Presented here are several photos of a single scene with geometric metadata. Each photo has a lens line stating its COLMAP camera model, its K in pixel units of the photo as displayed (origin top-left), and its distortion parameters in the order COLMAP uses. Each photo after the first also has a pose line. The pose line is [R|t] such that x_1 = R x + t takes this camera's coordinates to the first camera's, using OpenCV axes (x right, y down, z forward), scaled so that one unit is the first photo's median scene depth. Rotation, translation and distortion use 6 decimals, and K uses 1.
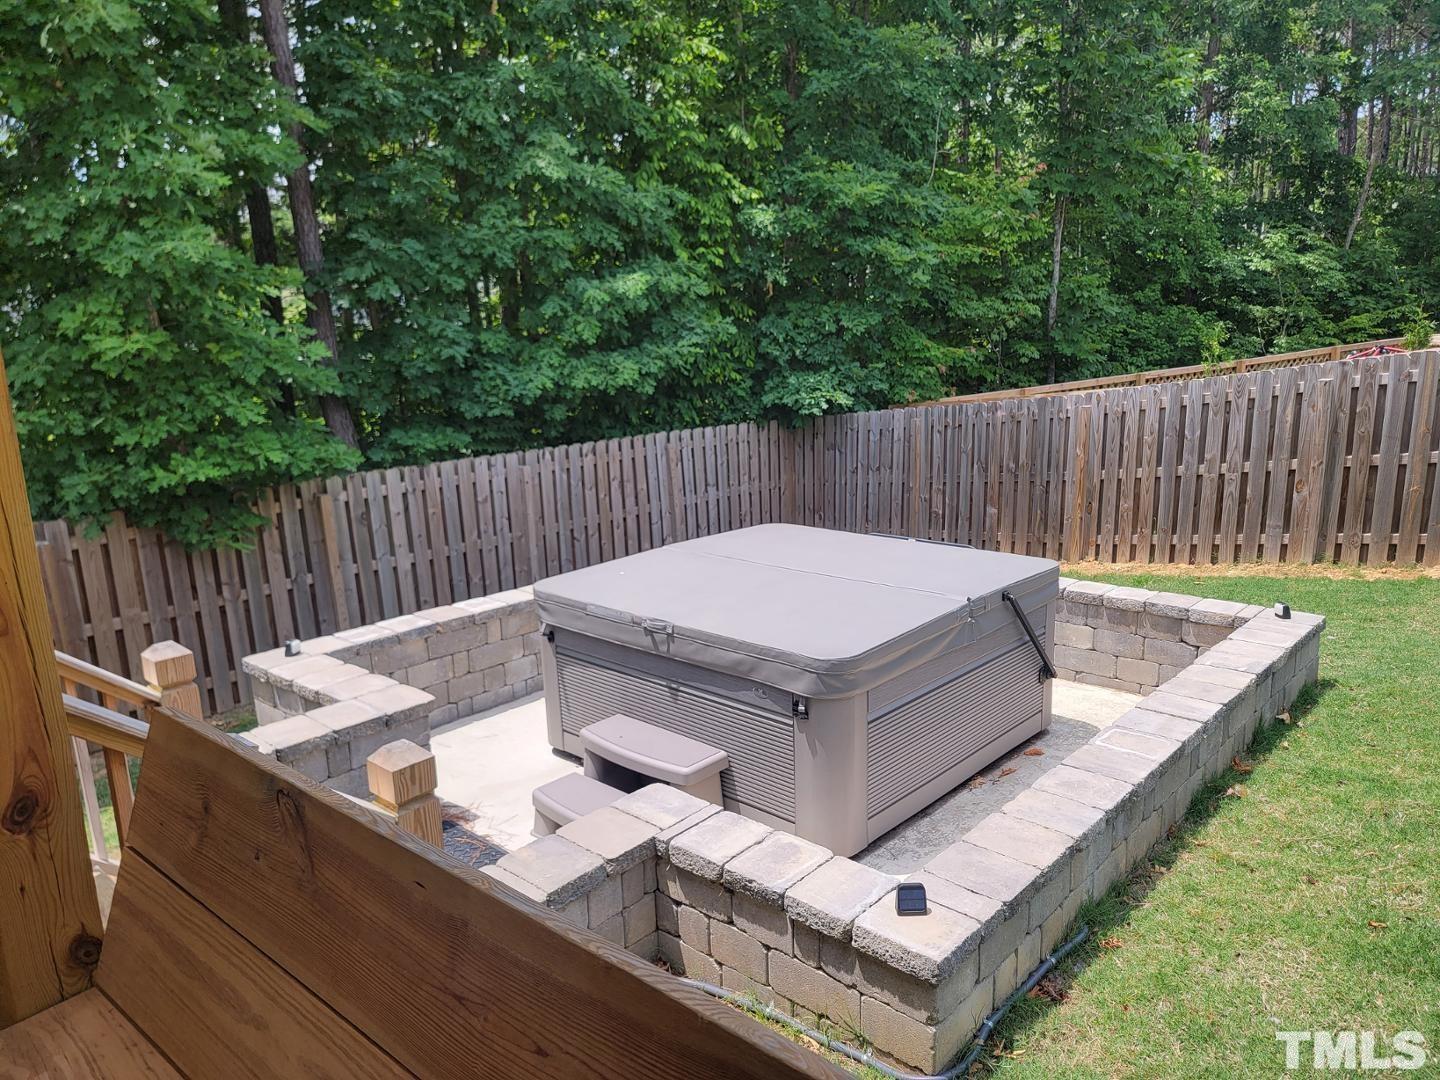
lens RADIAL K [[996.7, 0, 731.0], [0, 996.7, 549.6], [0, 0, 1]] dist [0.083874, -0.072285]
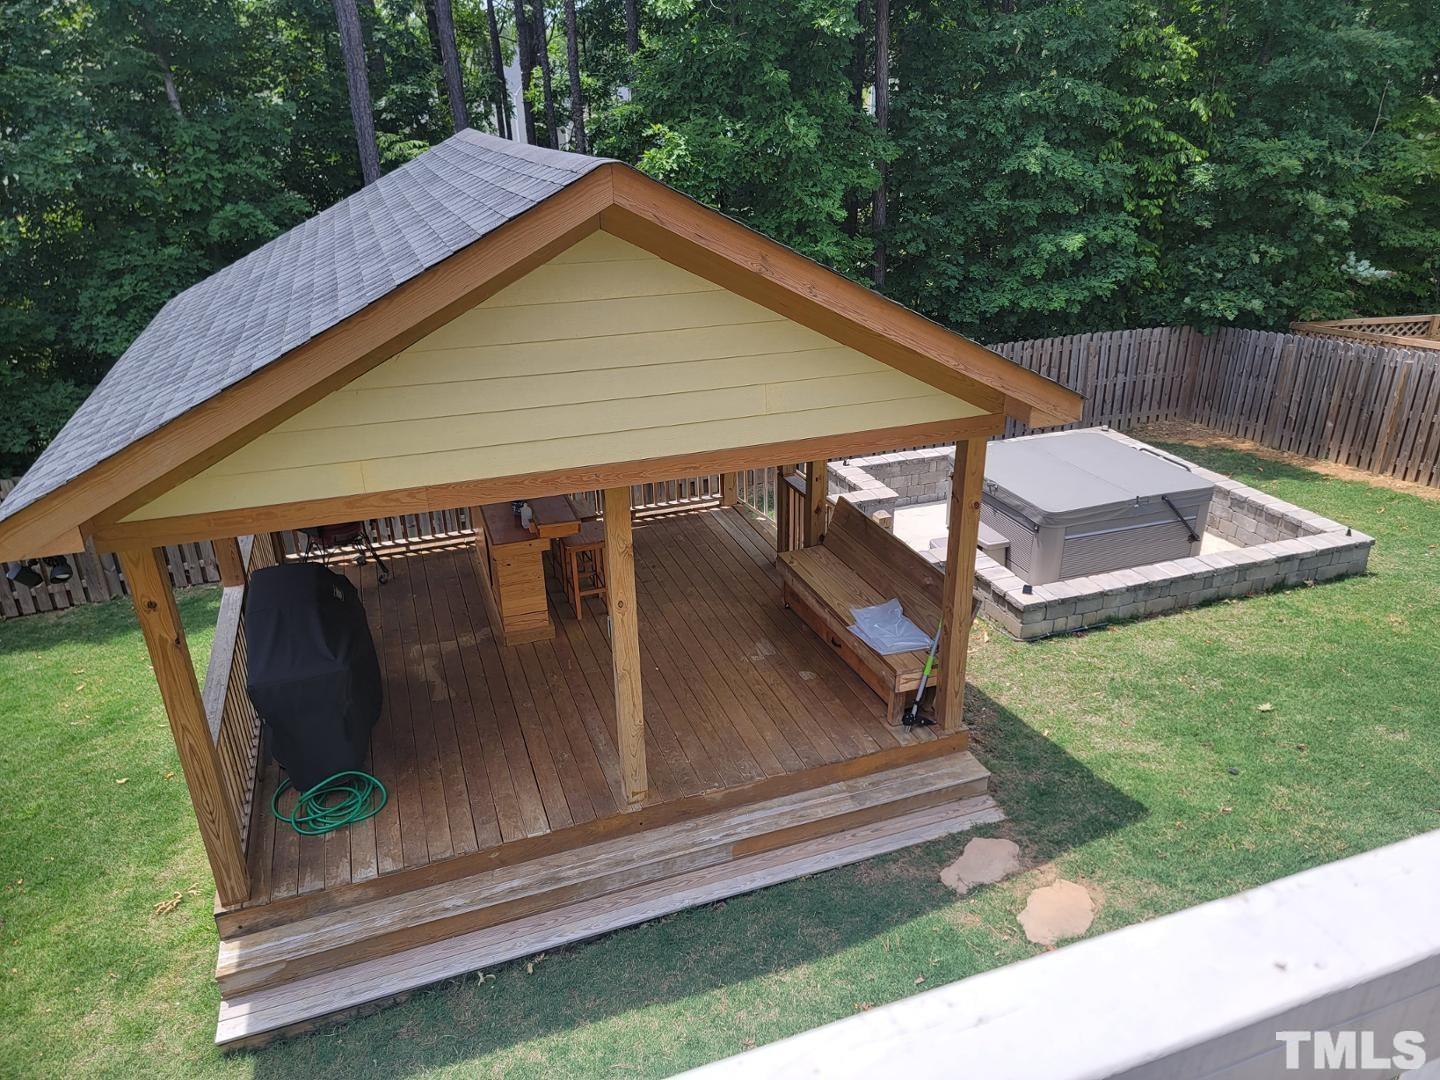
lens RADIAL K [[996.7, 0, 731.0], [0, 996.7, 549.6], [0, 0, 1]] dist [0.083874, -0.072285]
pose [[0.875056, 0.209365, -0.436397, 0.253331], [-0.111585, 0.964582, 0.239018, -0.151431], [0.470983, -0.160459, 0.867426, -0.767612]]
